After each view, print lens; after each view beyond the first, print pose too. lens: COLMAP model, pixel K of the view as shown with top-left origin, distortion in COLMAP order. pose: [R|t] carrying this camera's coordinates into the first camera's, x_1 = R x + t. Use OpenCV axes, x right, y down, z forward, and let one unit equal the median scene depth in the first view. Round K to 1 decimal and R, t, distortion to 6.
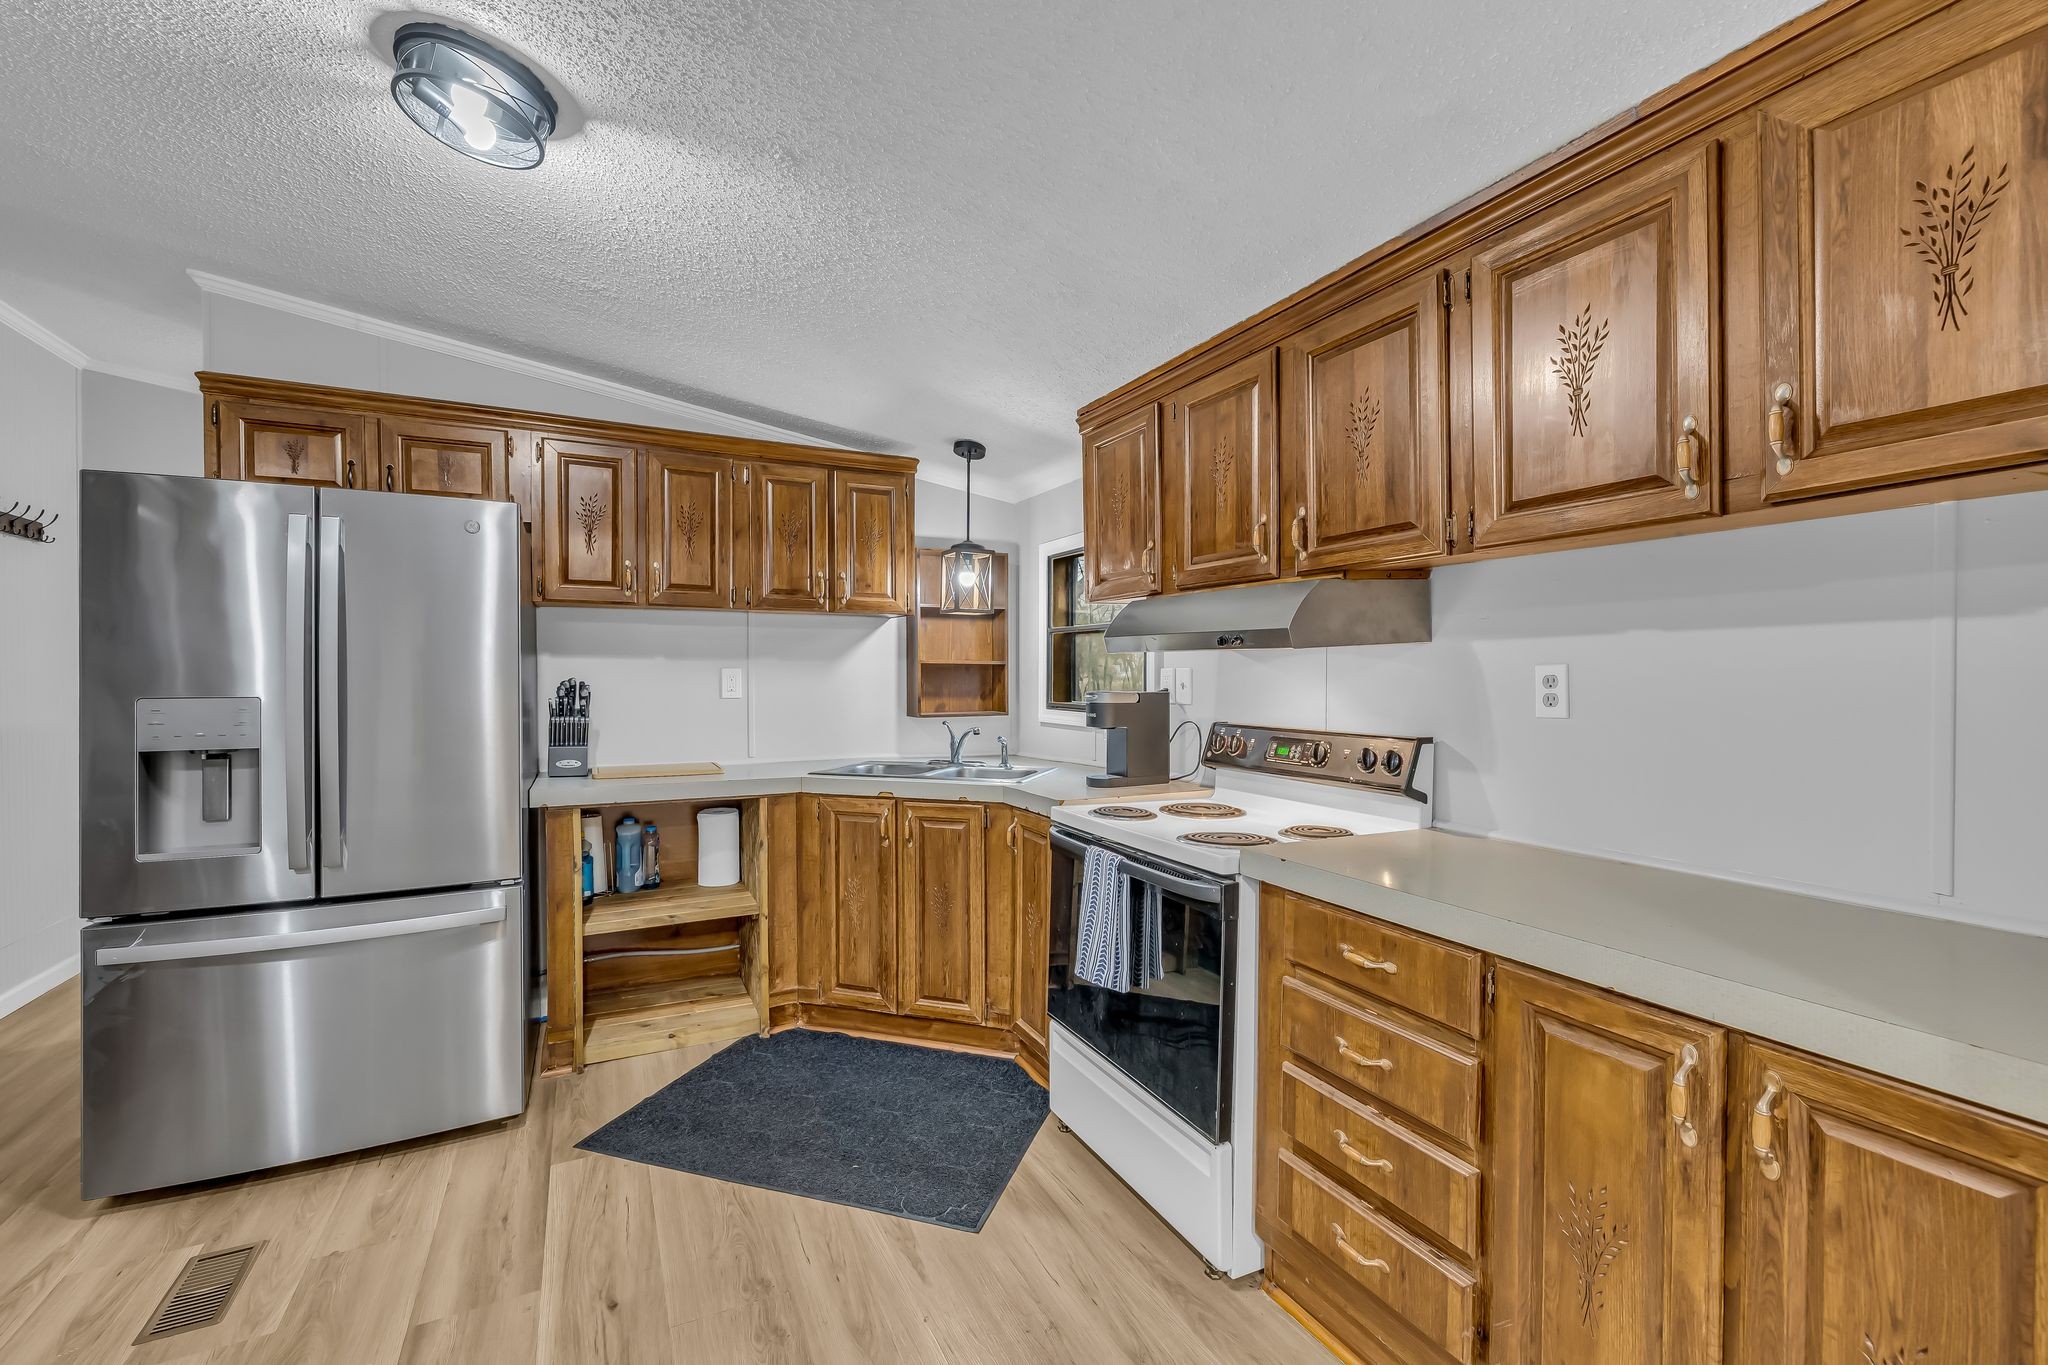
lens RADIAL K [[858.7, 0, 1024.2], [0, 858.7, 686.8], [0, 0, 1]] dist [0.000593, 0.000048]
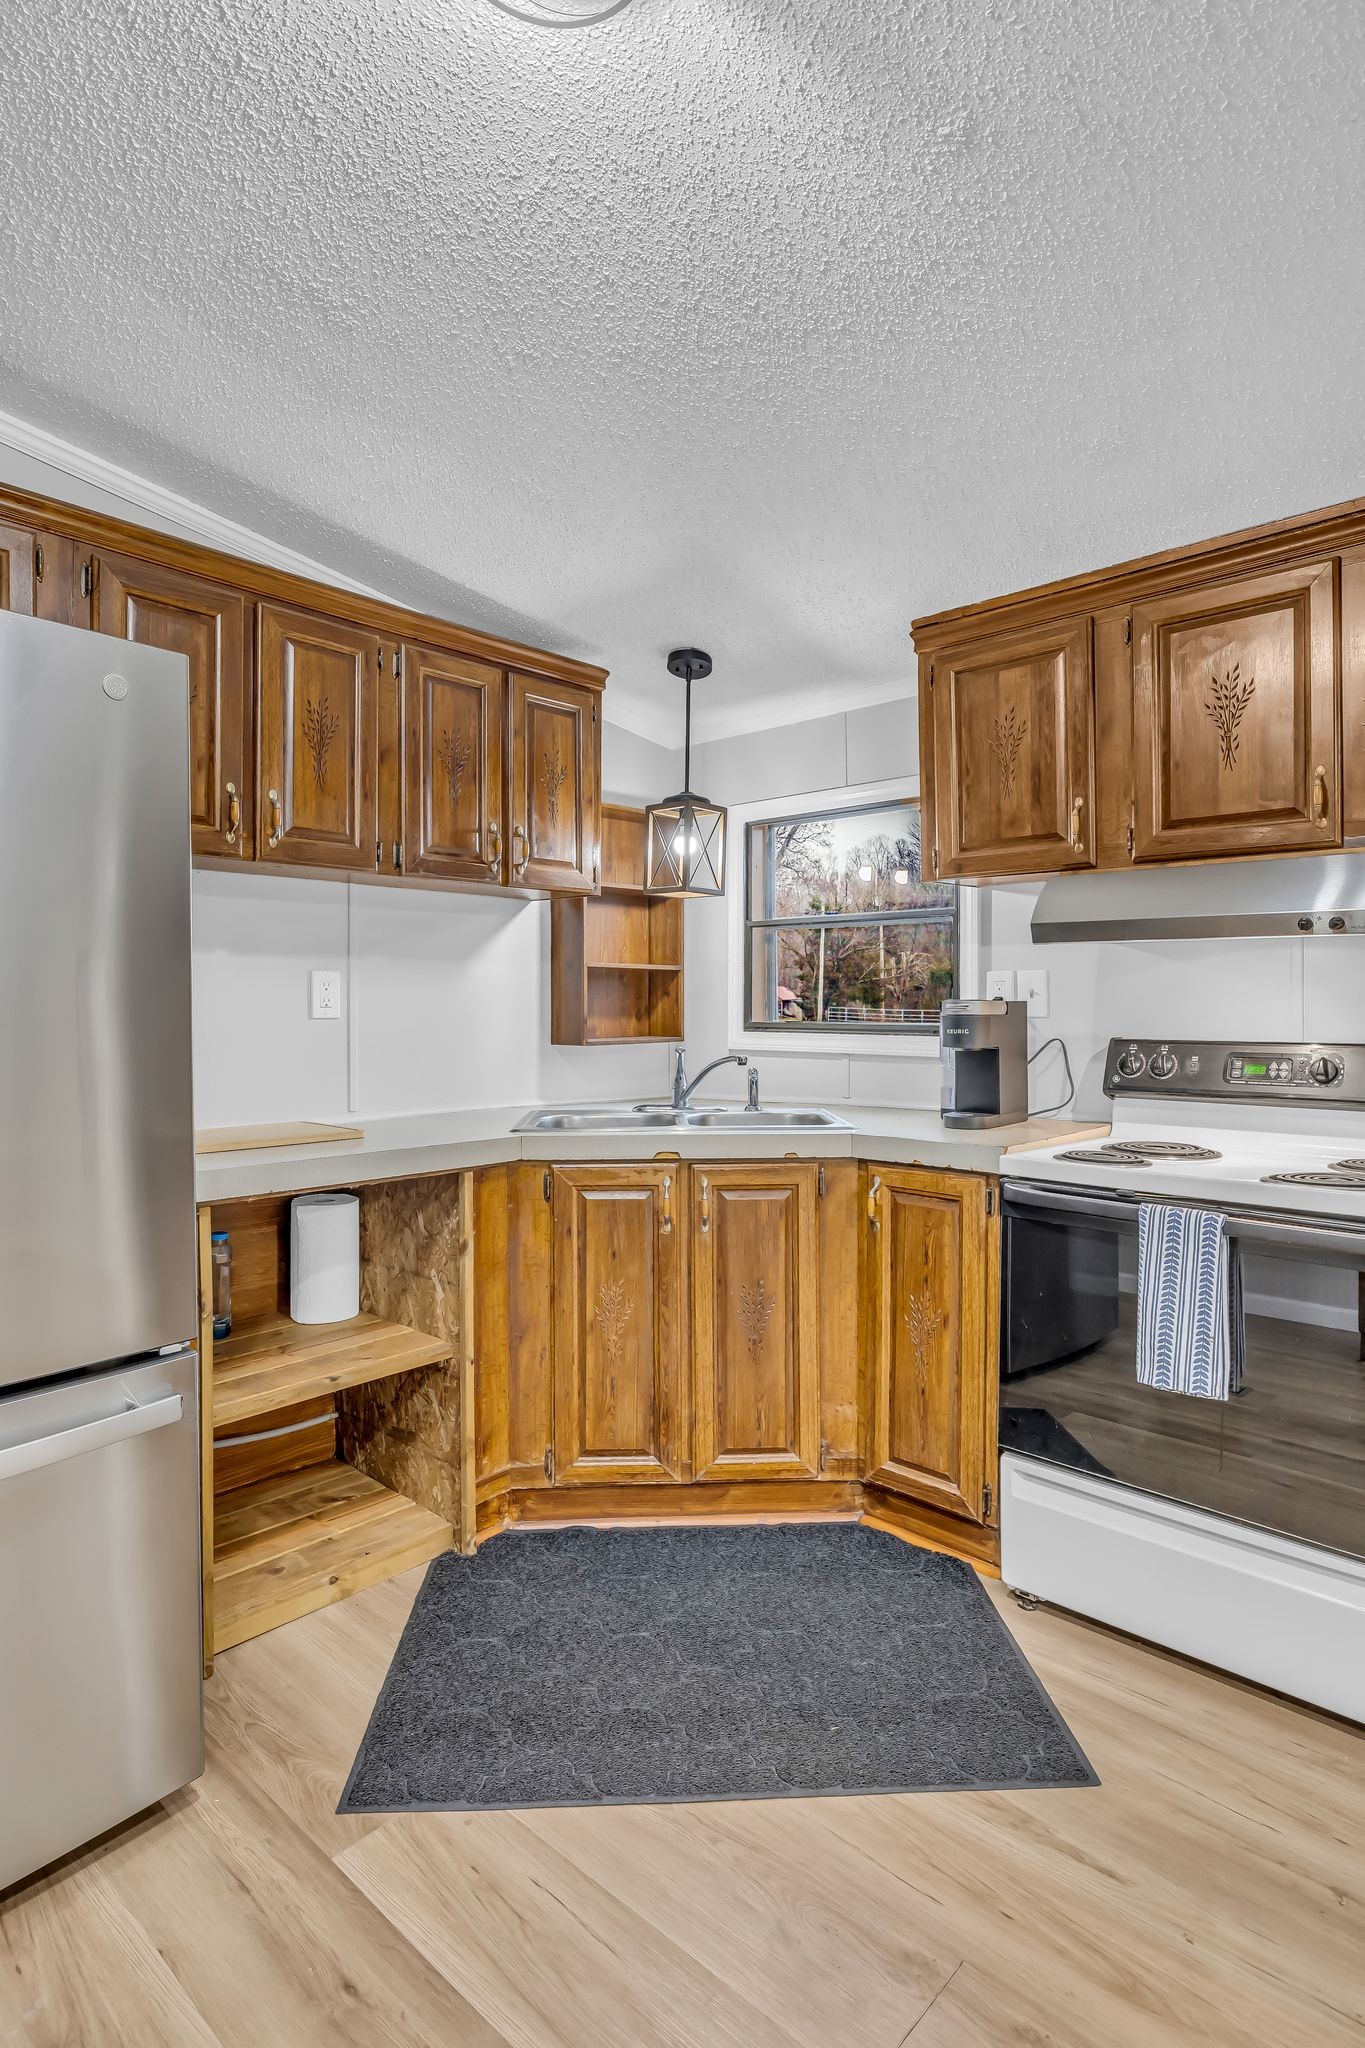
lens RADIAL K [[1080.0, 0, 689.4], [0, 1080.0, 996.7], [0, 0, 1]] dist [0.000234, 0.000113]
pose [[0.936632, -0.000345, 0.350314, -0.437982], [0.008155, 0.999750, -0.020818, 0.019111], [-0.350219, 0.022355, 0.936401, 0.200457]]
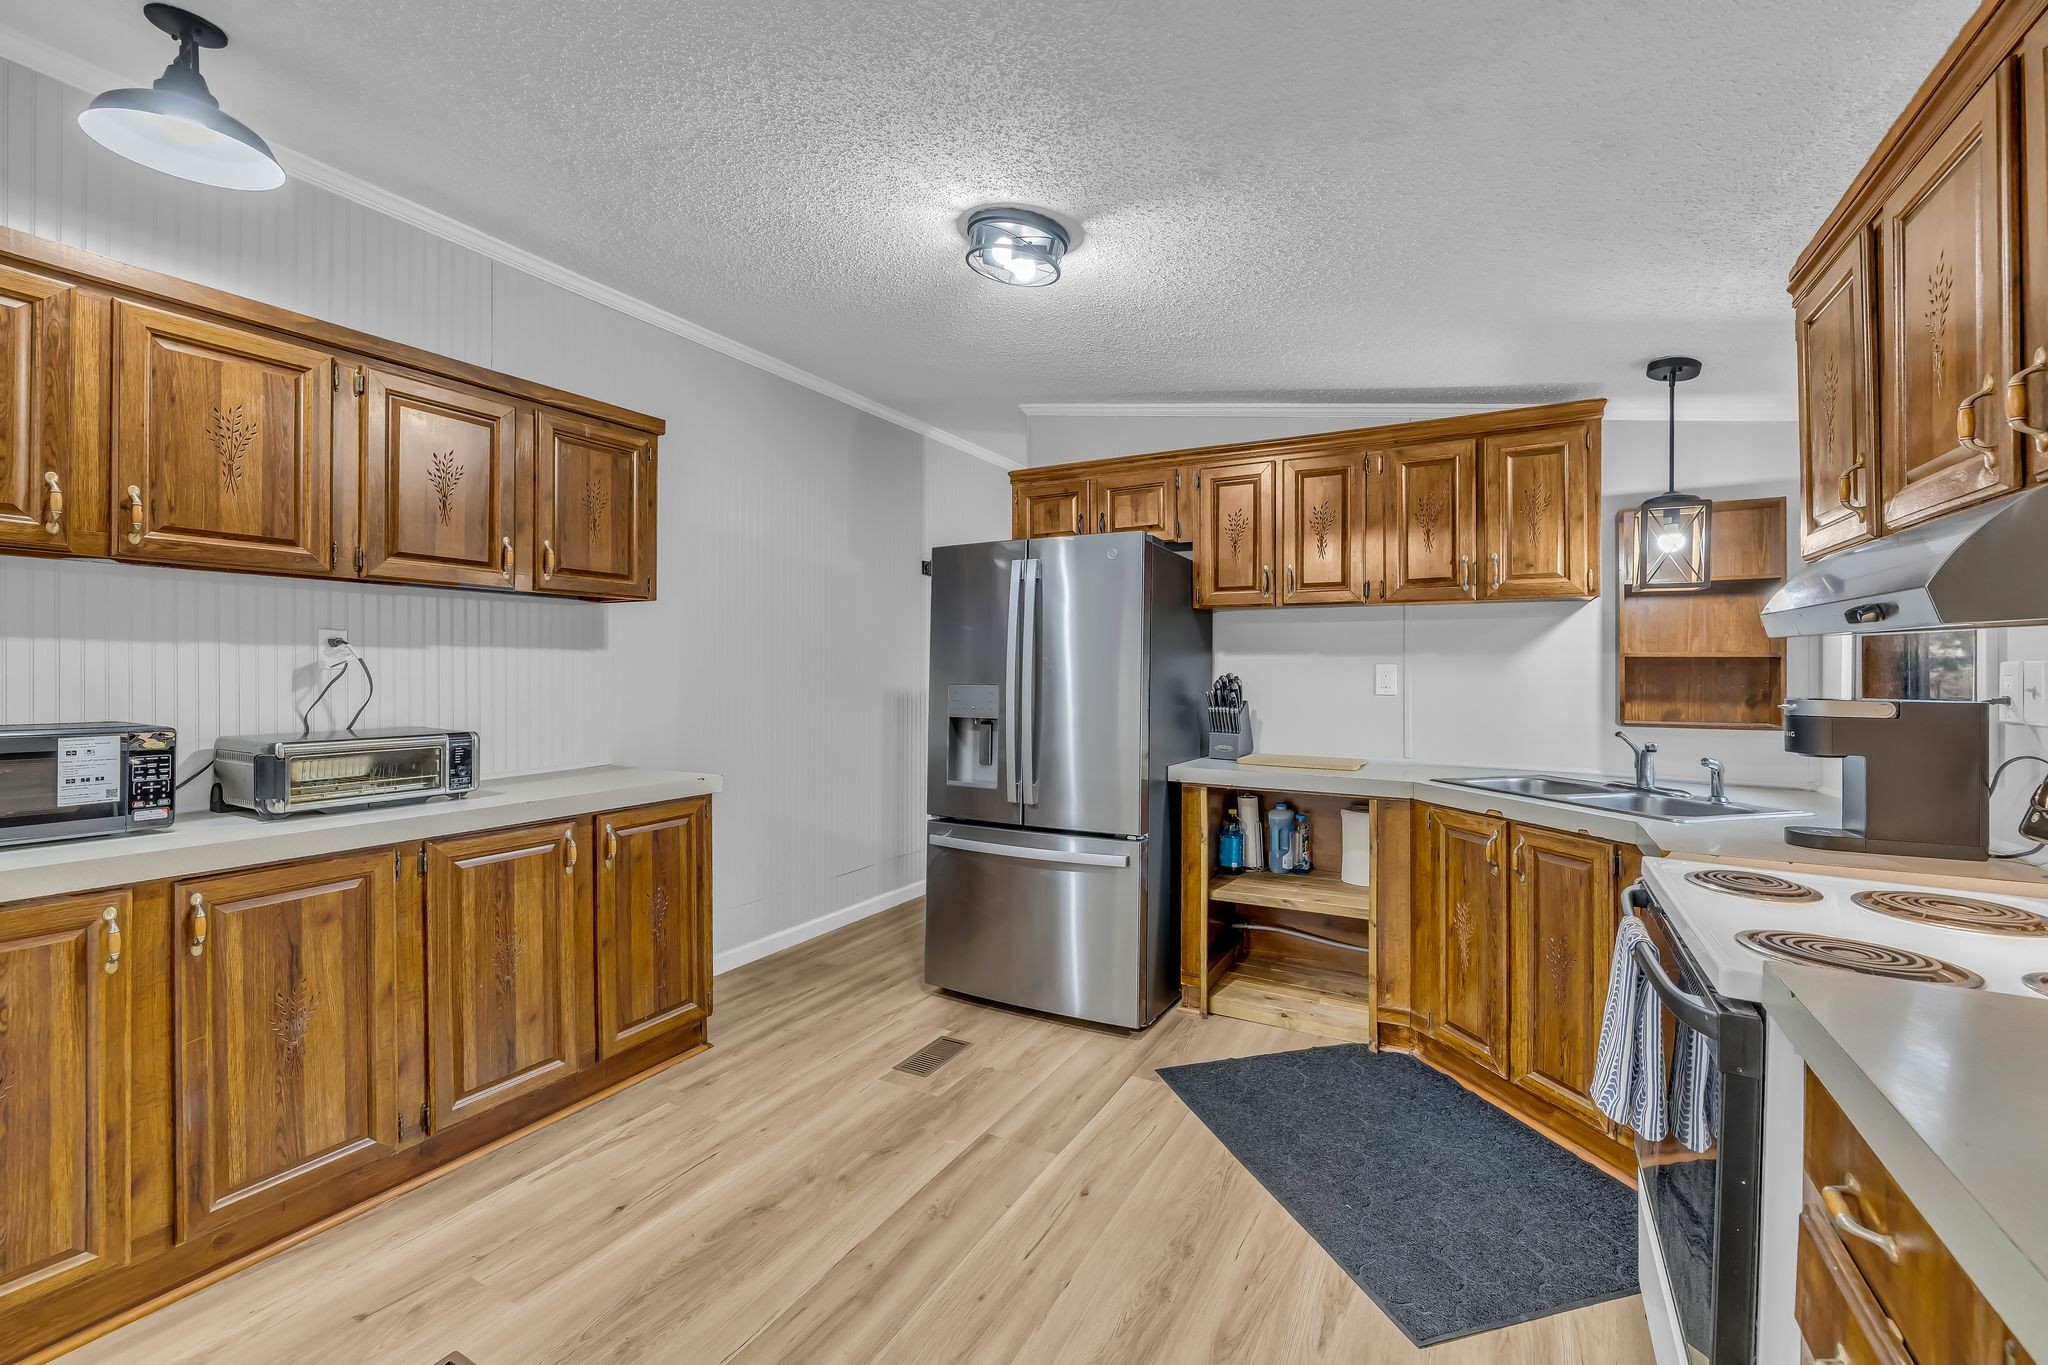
lens RADIAL K [[861.2, 0, 1027.7], [0, 861.2, 670.3], [0, 0, 1]] dist [0.000115, 0.000040]
pose [[0.563084, 0.002446, -0.826396, 0.277603], [-0.014487, 0.999871, -0.006912, -0.002308], [0.826273, 0.015864, 0.563047, 0.142383]]
